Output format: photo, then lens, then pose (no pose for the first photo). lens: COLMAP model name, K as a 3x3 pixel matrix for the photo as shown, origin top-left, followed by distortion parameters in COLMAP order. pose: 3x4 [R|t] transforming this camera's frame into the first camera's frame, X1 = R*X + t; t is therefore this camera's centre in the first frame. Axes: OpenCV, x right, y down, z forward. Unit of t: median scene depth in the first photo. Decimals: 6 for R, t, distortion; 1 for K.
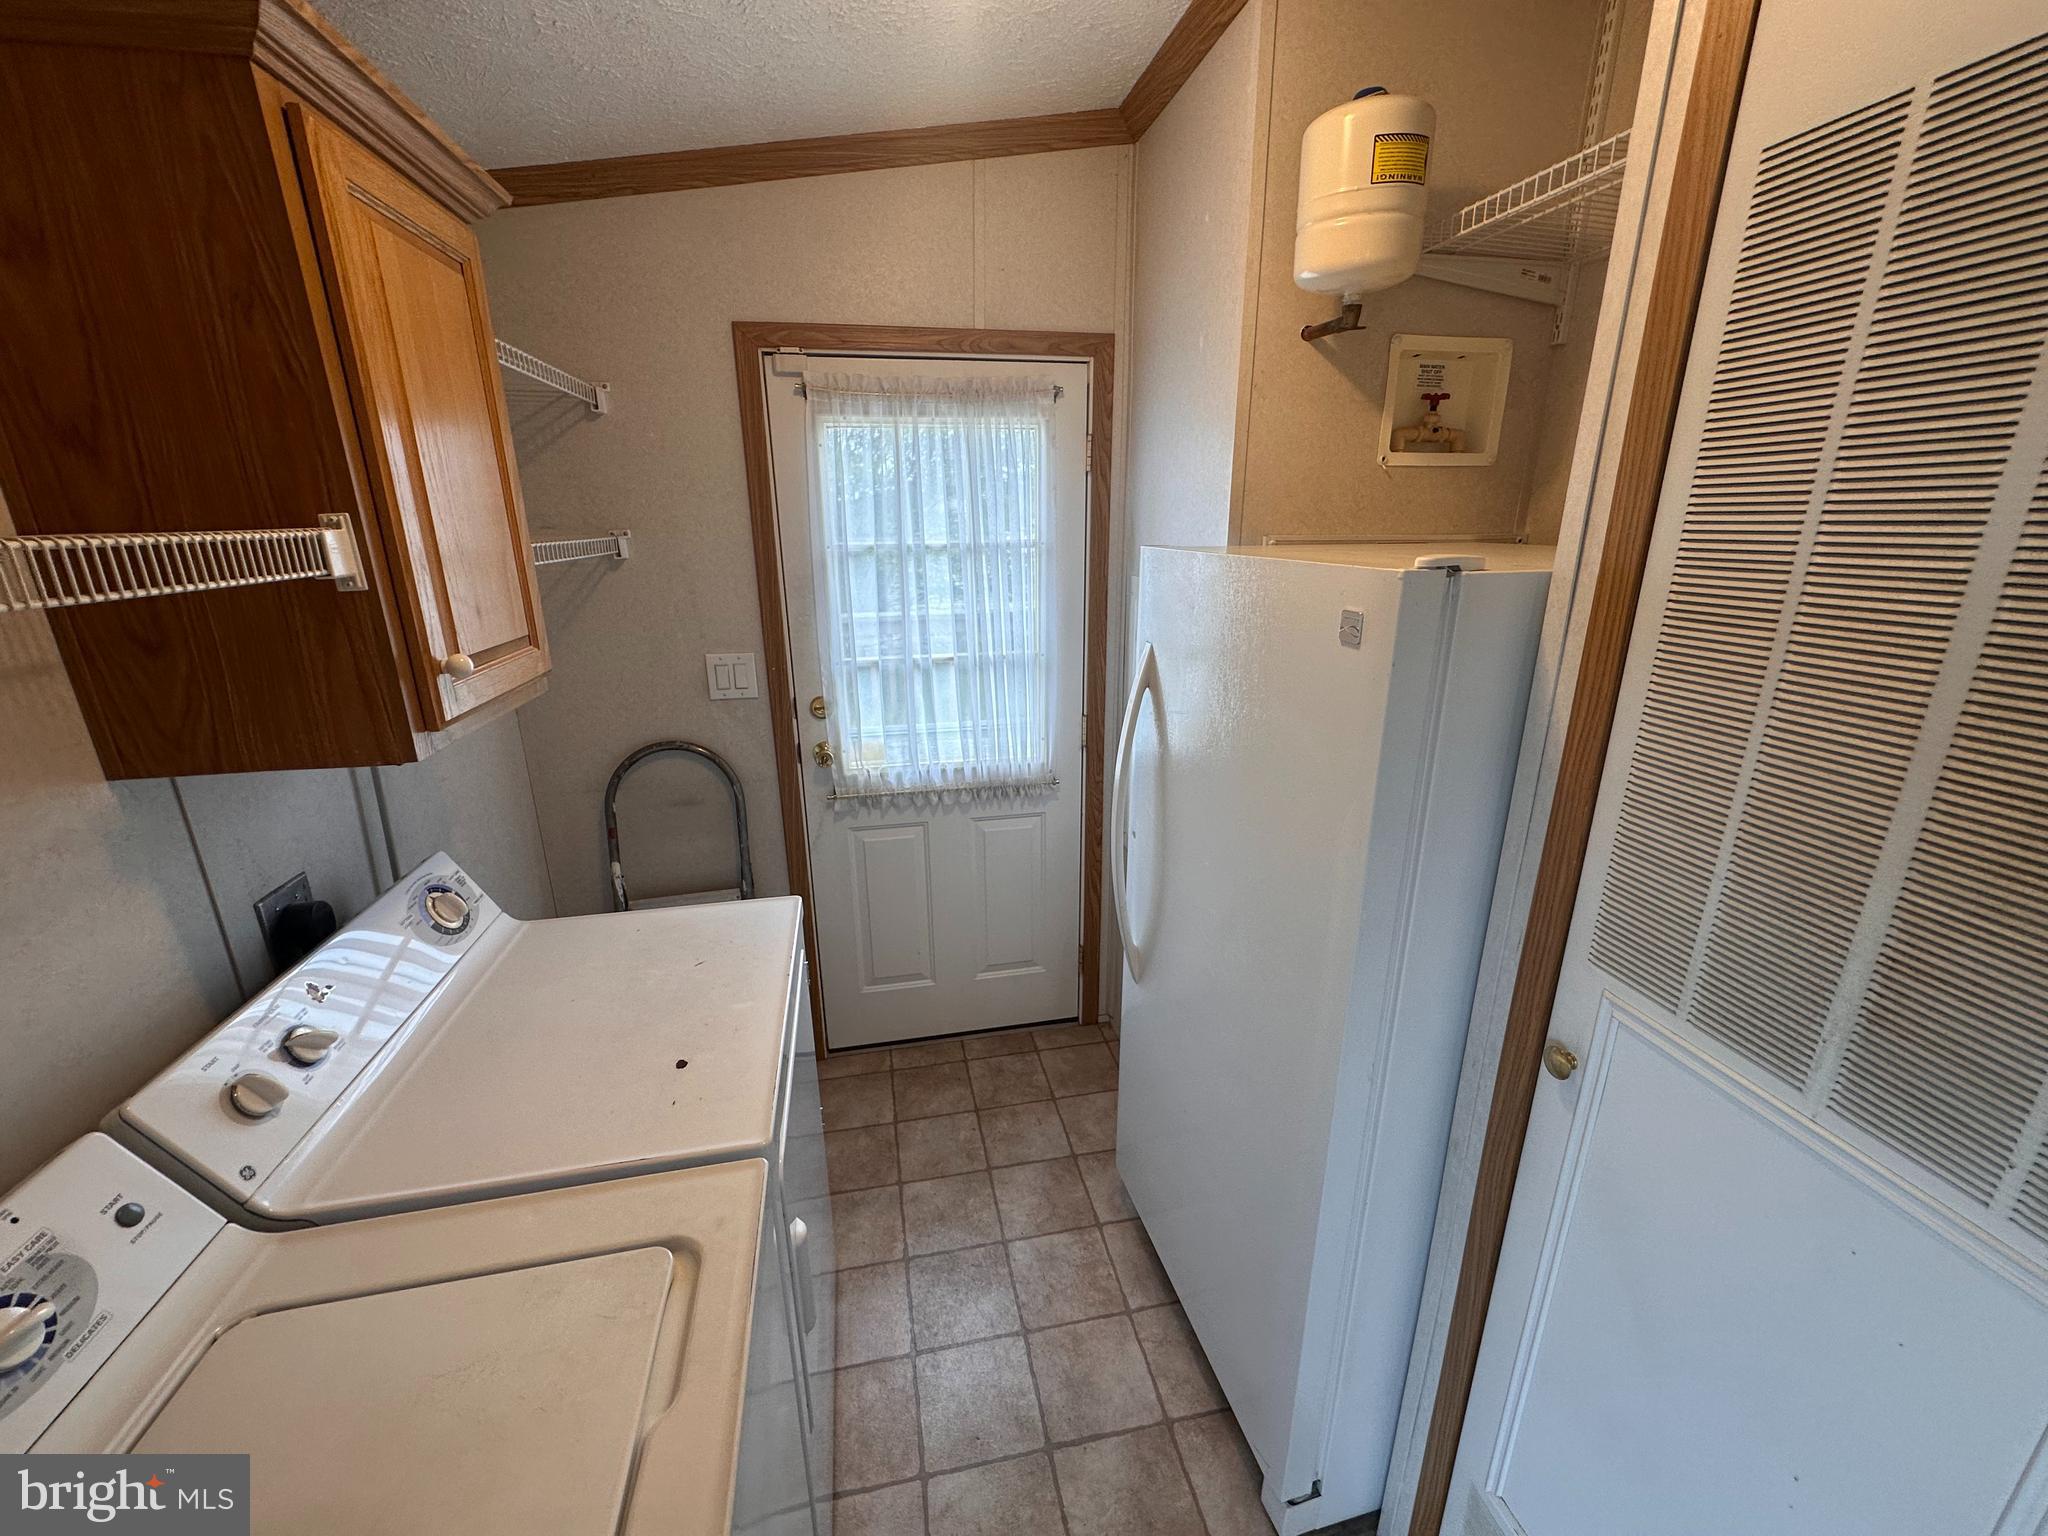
lens RADIAL K [[816.9, 0, 1022.8], [0, 816.9, 769.4], [0, 0, 1]] dist [-0.005000, 0.001165]
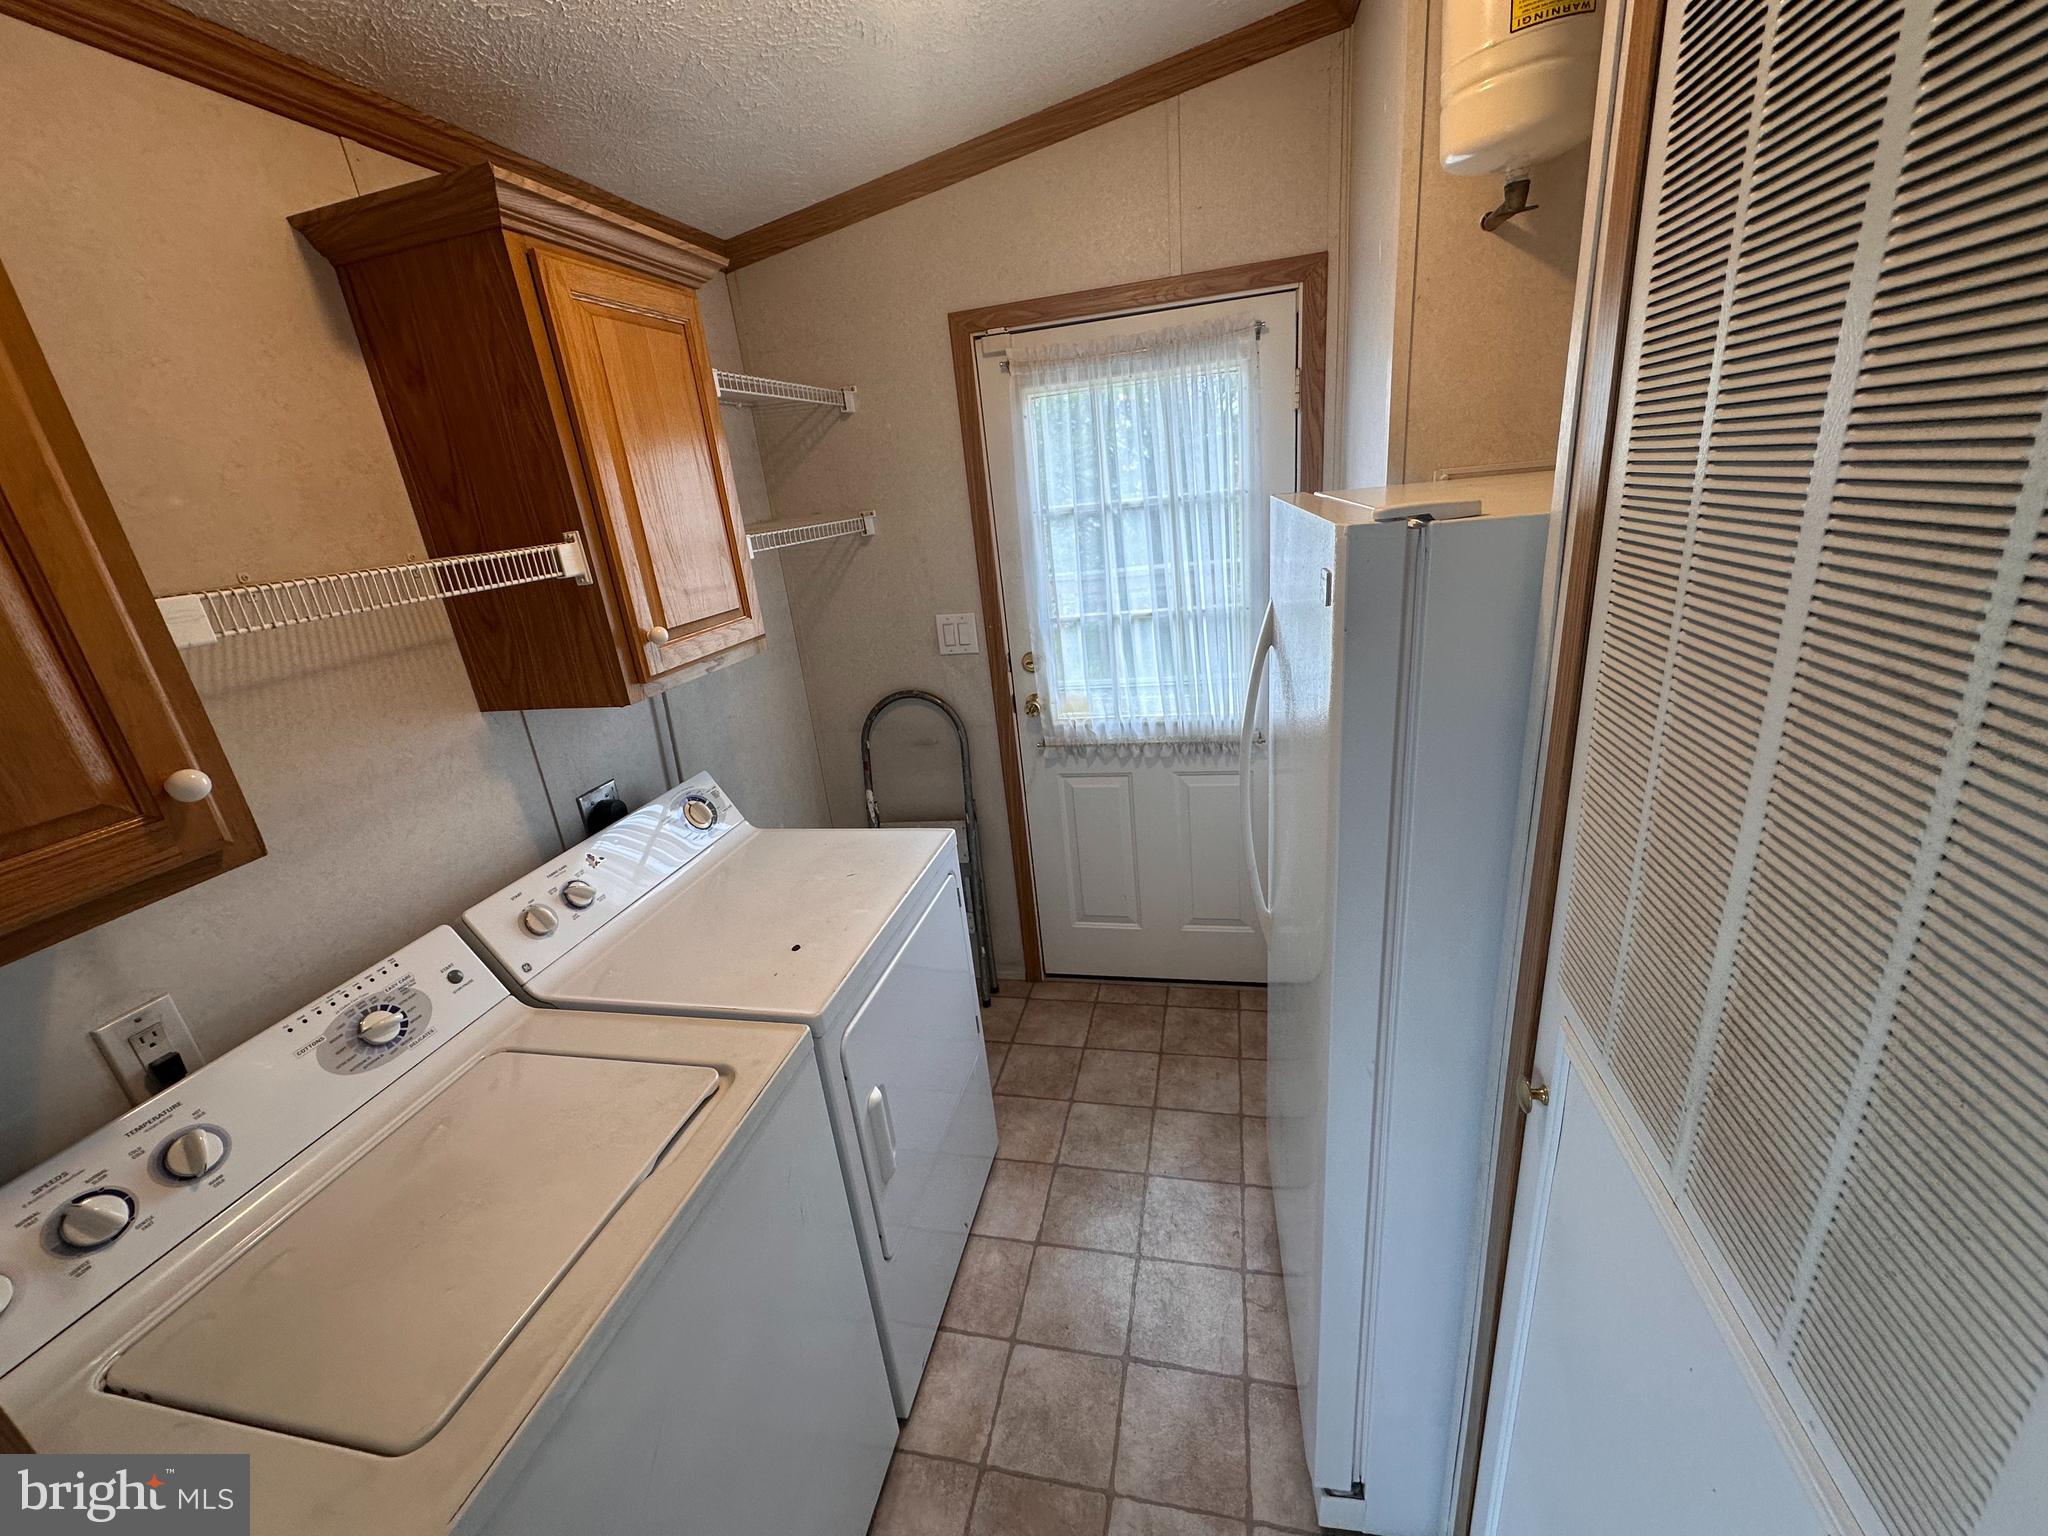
lens RADIAL K [[816.9, 0, 1022.8], [0, 816.9, 769.4], [0, 0, 1]] dist [-0.005000, 0.001165]
pose [[0.904570, 0.061235, -0.421905, 0.233840], [-0.034510, 0.996900, 0.070701, -0.010738], [0.424927, -0.049394, 0.903879, 0.005629]]
